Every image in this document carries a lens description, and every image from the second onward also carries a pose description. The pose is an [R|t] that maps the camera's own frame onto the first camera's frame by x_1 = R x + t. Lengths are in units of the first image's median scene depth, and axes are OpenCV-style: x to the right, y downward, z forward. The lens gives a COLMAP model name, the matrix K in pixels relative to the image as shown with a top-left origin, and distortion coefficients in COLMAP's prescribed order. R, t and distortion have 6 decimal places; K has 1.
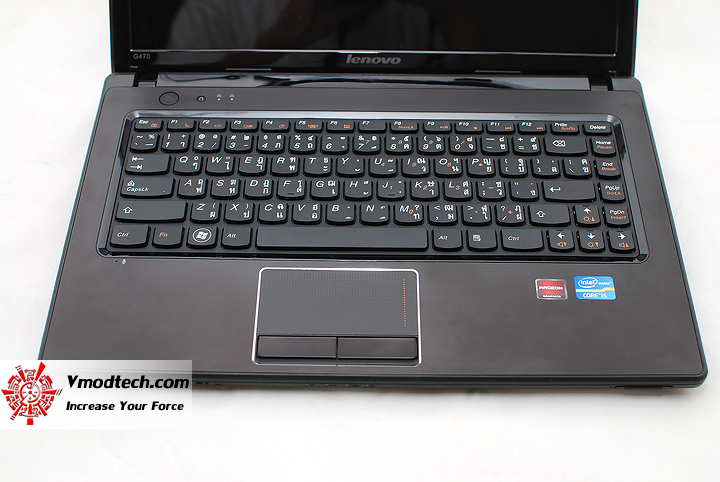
lens RADIAL K [[1116.5, 0, 359.4], [0, 1116.5, 240.3], [0, 0, 1]] dist [-0.214427, 0.000000]
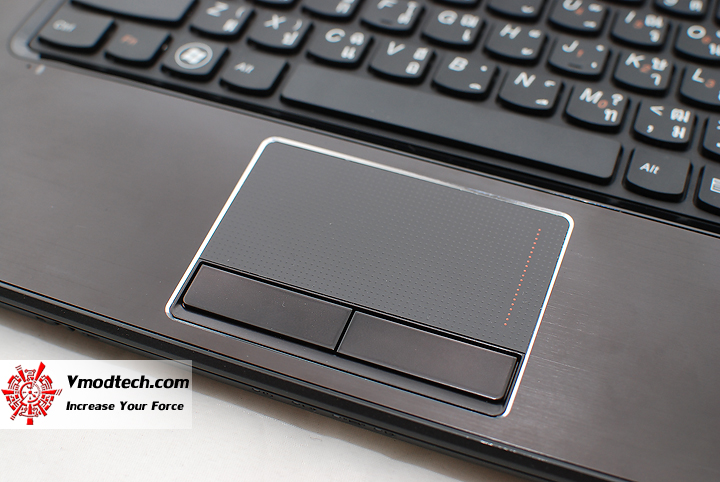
lens RADIAL K [[1116.5, 0, 359.1], [0, 1116.5, 241.8], [0, 0, 1]] dist [-0.214427, 0.000000]
pose [[0.934490, 0.251805, -0.251640, 0.084930], [-0.242712, 0.967777, 0.067075, 0.026631], [0.260422, -0.001605, 0.965494, 0.514703]]
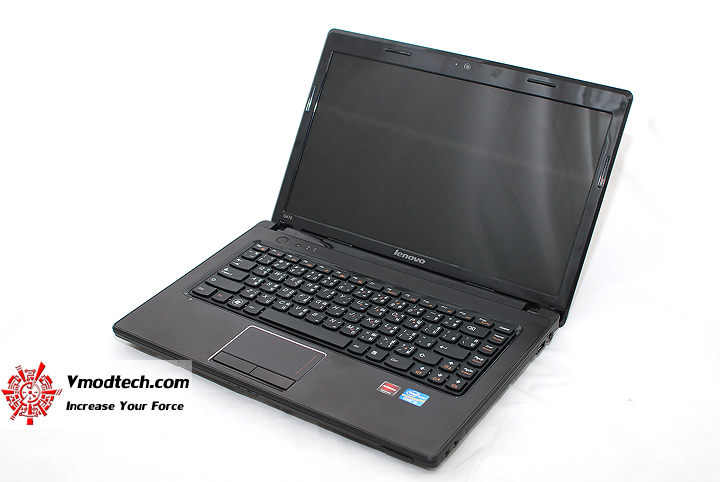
lens RADIAL K [[1116.5, 0, 360.2], [0, 1116.5, 241.3], [0, 0, 1]] dist [-0.214427, 0.000000]
pose [[0.837533, 0.252725, -0.484427, 0.814656], [-0.388589, 0.898785, -0.202941, 0.184282], [0.384107, 0.358213, 0.850968, -0.408913]]
